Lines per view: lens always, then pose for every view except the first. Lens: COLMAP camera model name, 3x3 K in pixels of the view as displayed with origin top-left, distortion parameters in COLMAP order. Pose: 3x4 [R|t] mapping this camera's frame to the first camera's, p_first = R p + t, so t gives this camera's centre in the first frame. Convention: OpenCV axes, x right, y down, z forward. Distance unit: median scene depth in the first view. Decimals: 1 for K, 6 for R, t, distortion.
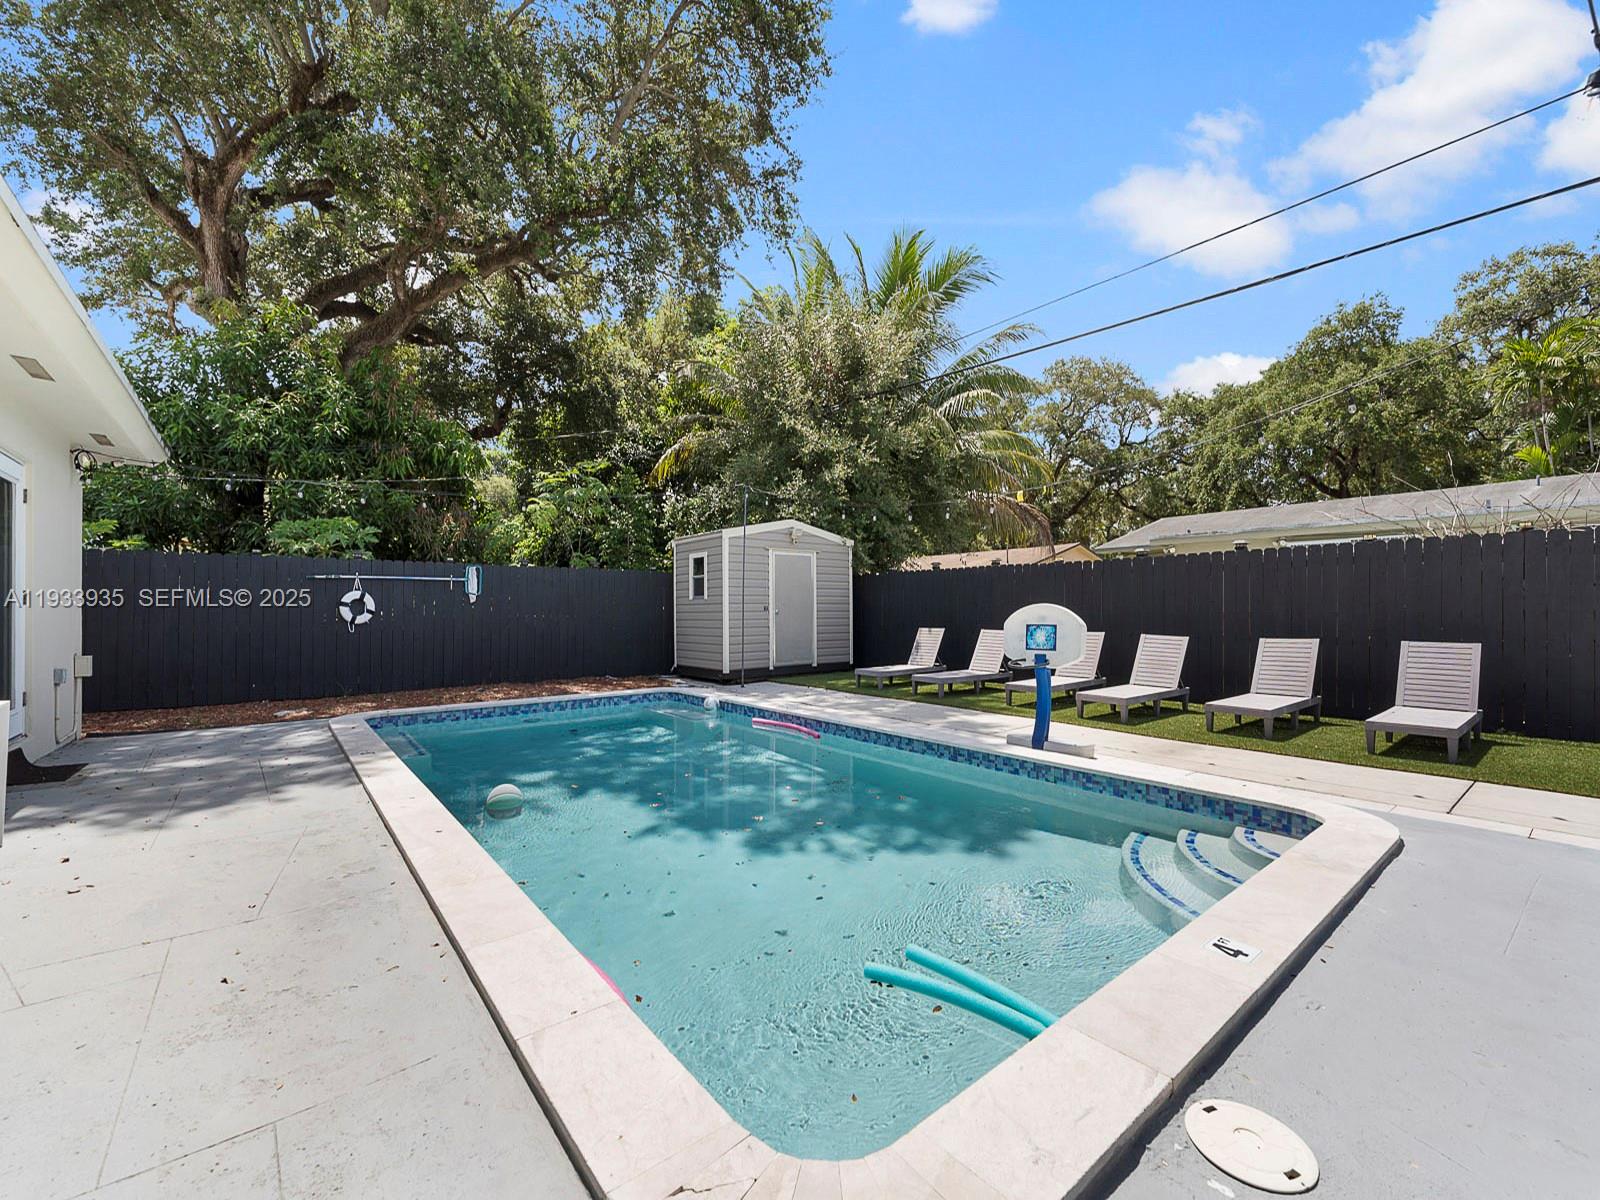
lens RADIAL K [[656.0, 0, 800.0], [0, 656.0, 600.0], [0, 0, 1]] dist [-0.001560, -0.000065]
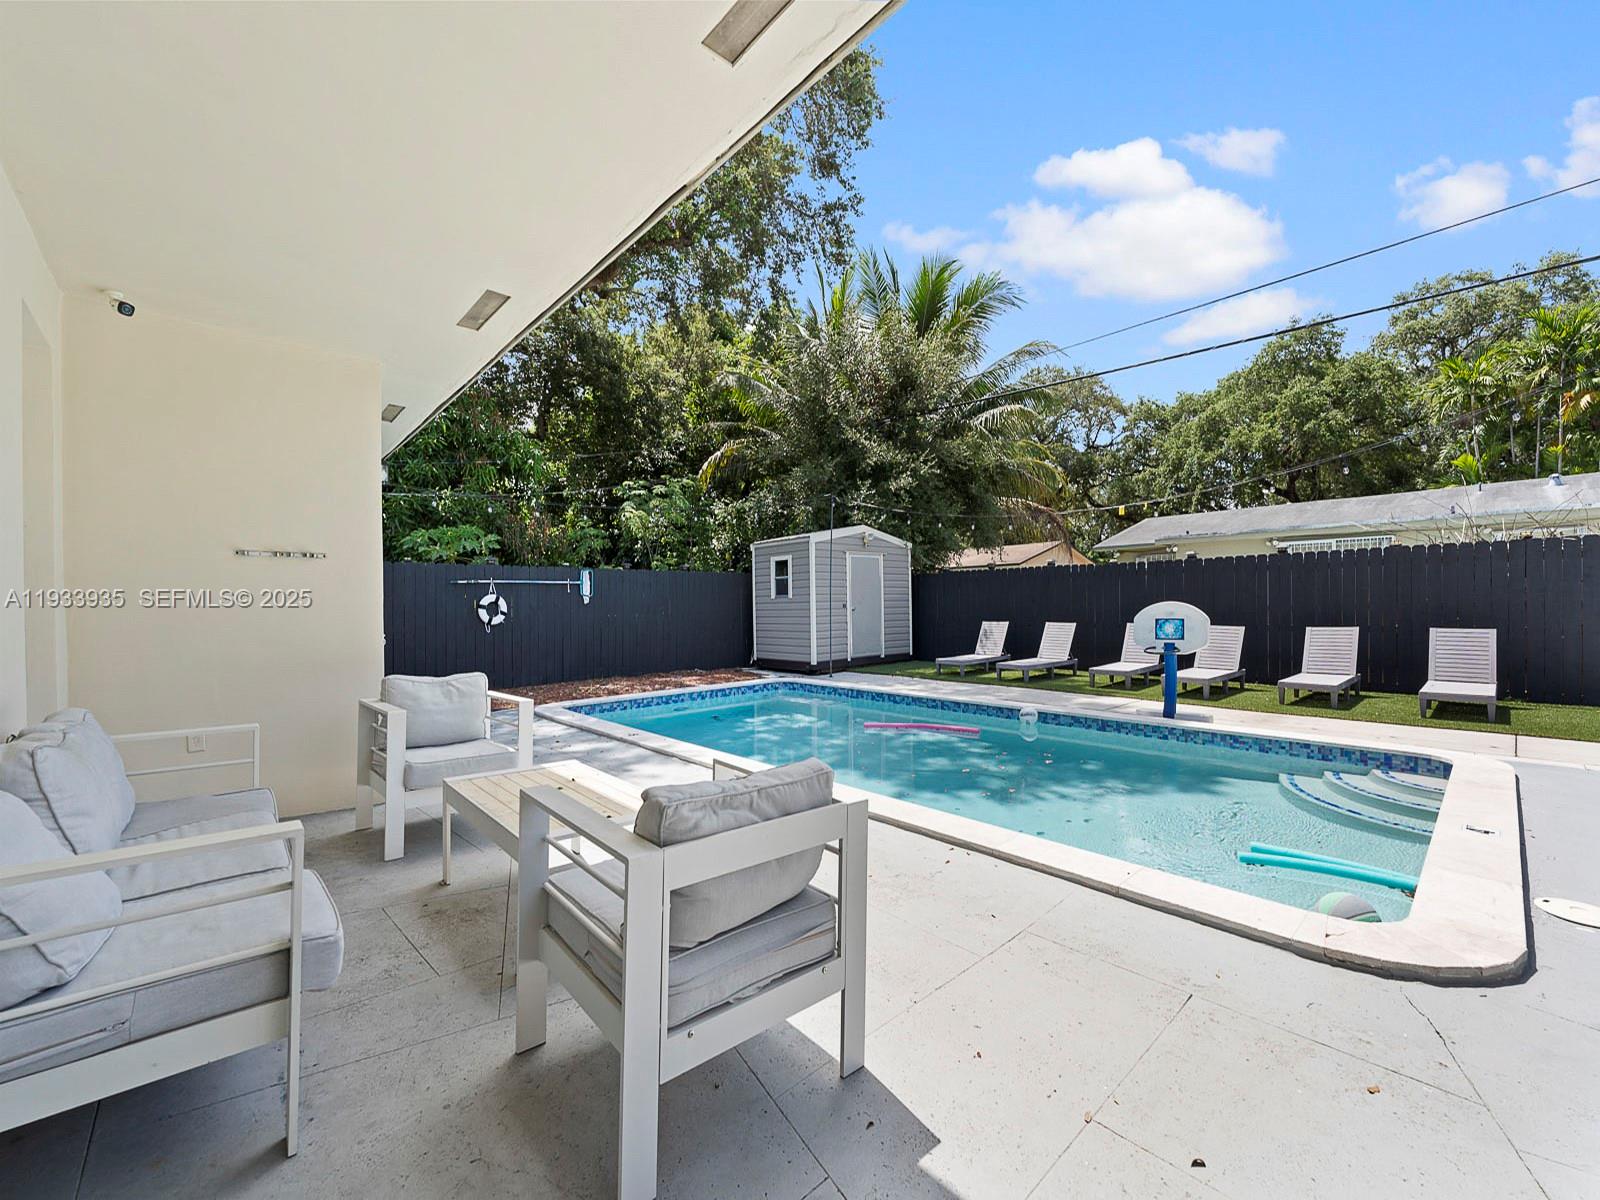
lens RADIAL K [[640.3, 0, 800.0], [0, 640.3, 600.0], [0, 0, 1]] dist [-0.001267, -0.000285]
pose [[0.998190, -0.010715, 0.059183, -0.172618], [0.010228, 0.999911, 0.008519, -0.006373], [-0.059269, -0.007899, 0.998211, -0.067631]]
